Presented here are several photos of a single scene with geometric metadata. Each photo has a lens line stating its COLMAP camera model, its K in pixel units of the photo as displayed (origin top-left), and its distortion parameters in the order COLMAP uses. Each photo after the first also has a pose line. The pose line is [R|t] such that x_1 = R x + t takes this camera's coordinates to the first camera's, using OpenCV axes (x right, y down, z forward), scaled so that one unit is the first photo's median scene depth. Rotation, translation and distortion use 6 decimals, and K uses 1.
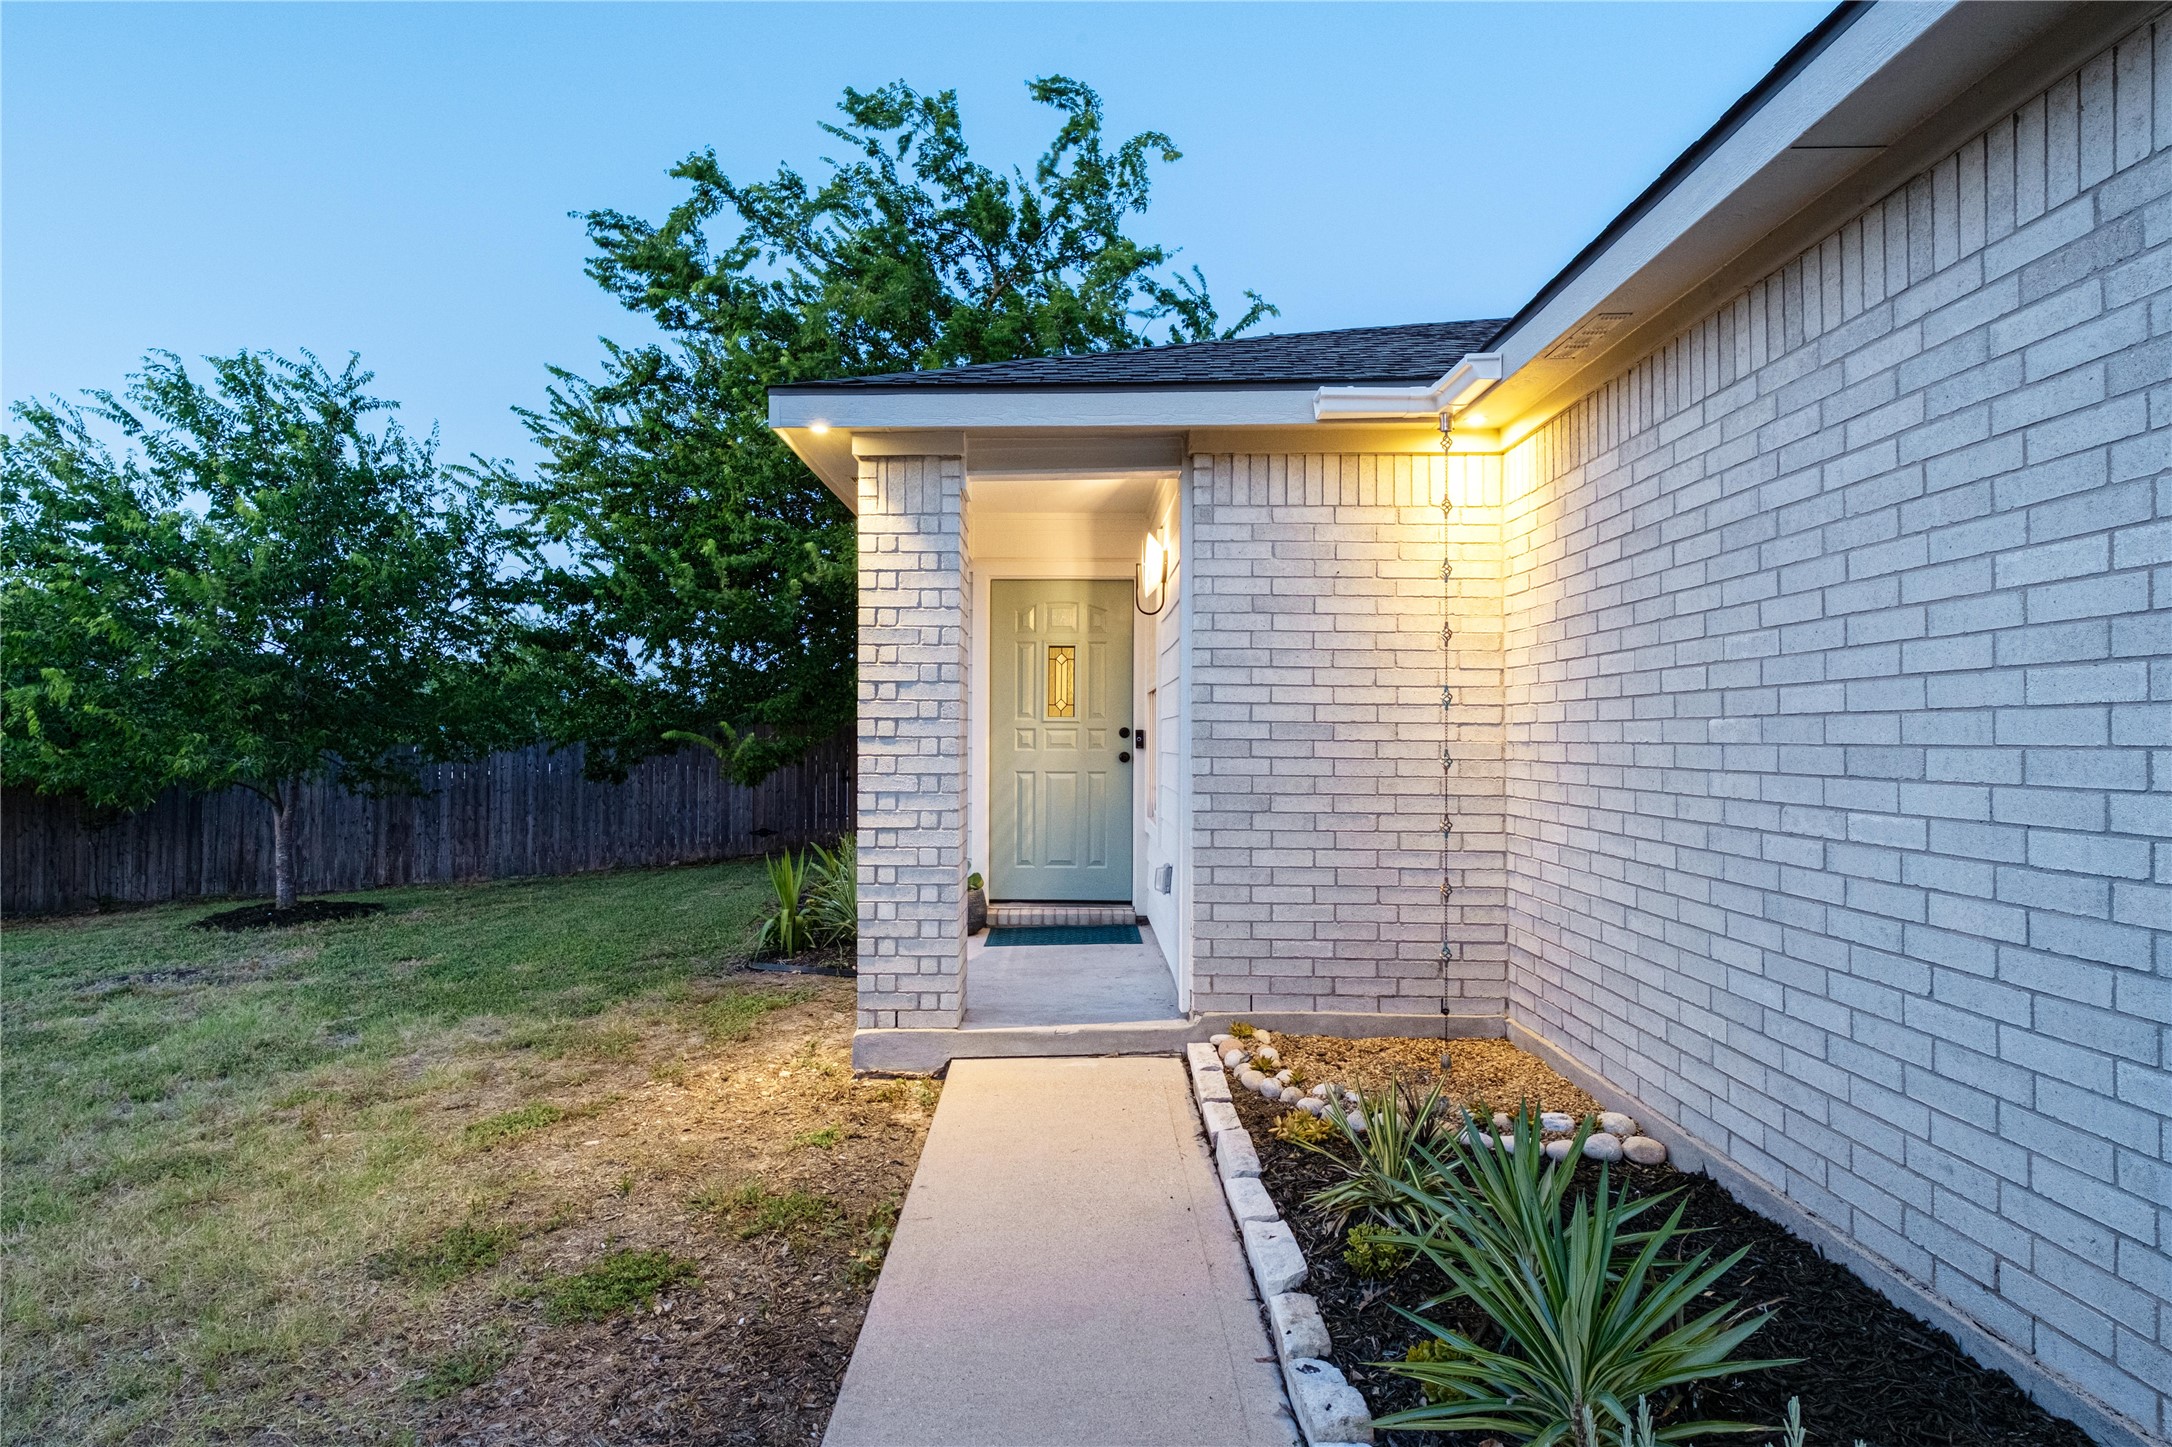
lens RADIAL K [[1163.0, 0, 1079.5], [0, 1163.0, 715.6], [0, 0, 1]] dist [-0.003923, 0.001354]
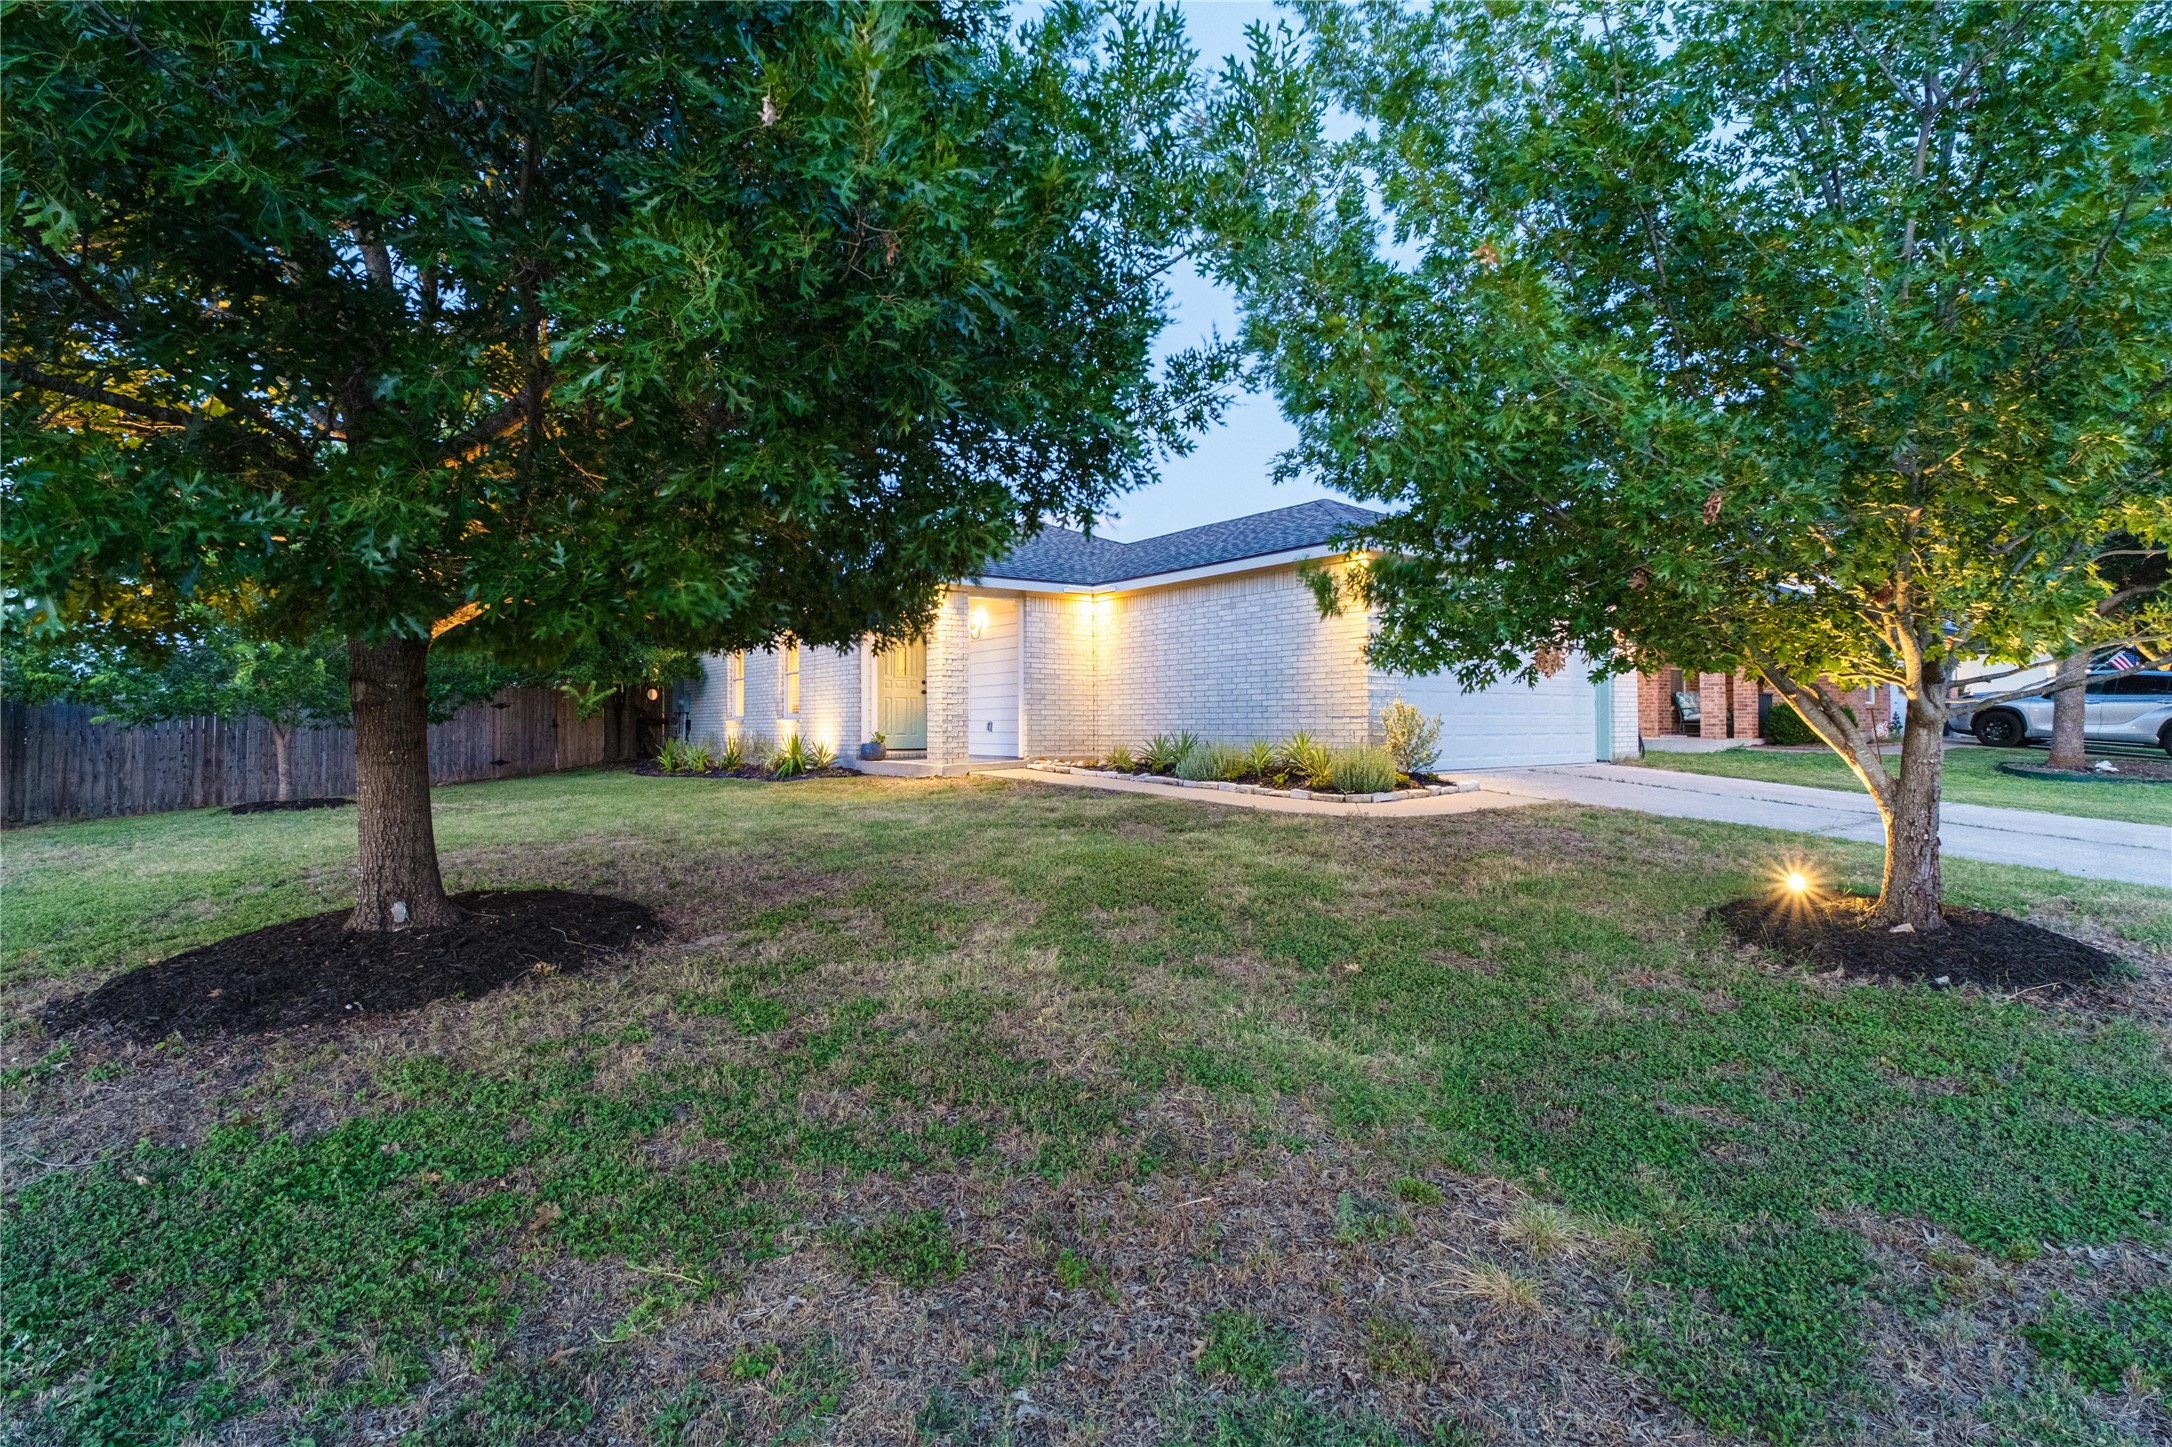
lens RADIAL K [[1071.1, 0, 1086.8], [0, 1071.1, 722.7], [0, 0, 1]] dist [0.000874, -0.000001]
pose [[0.783132, -0.005046, 0.621835, -1.748174], [-0.001753, 0.999945, 0.010322, 0.119127], [-0.621853, -0.009173, 0.783080, -1.615906]]
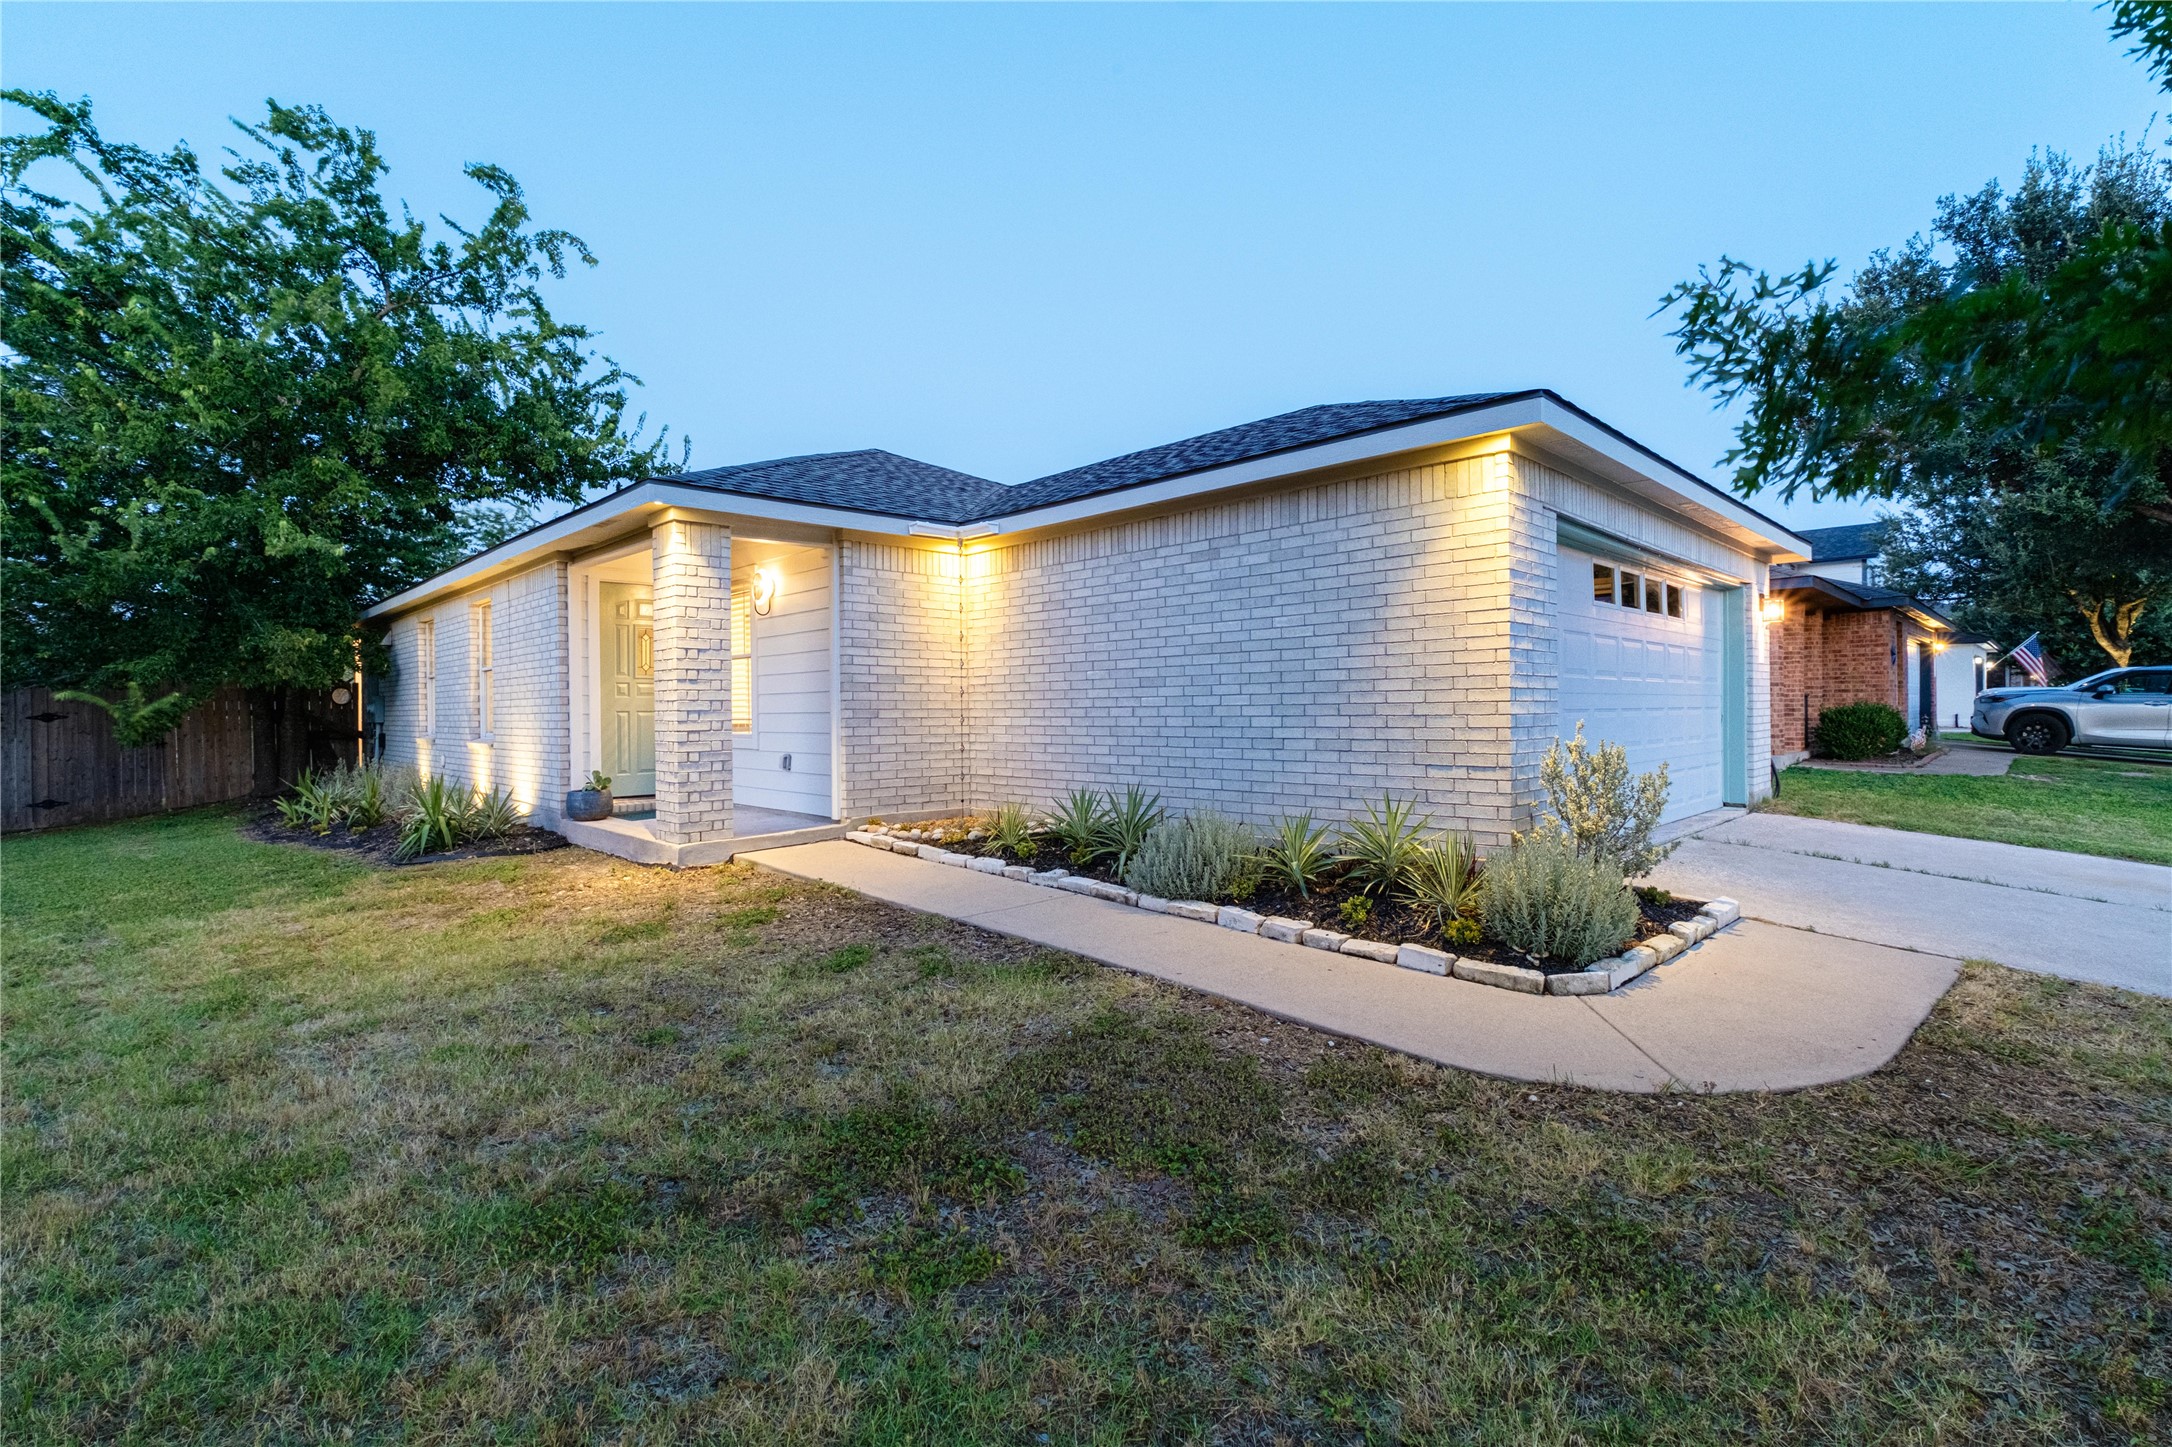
lens RADIAL K [[960.8, 0, 1087.1], [0, 960.8, 709.6], [0, 0, 1]] dist [0.005795, 0.000894]
pose [[0.702406, -0.011354, 0.711686, -0.790514], [0.000402, 0.999879, 0.015556, 0.041500], [-0.711776, -0.010641, 0.702325, -0.464729]]
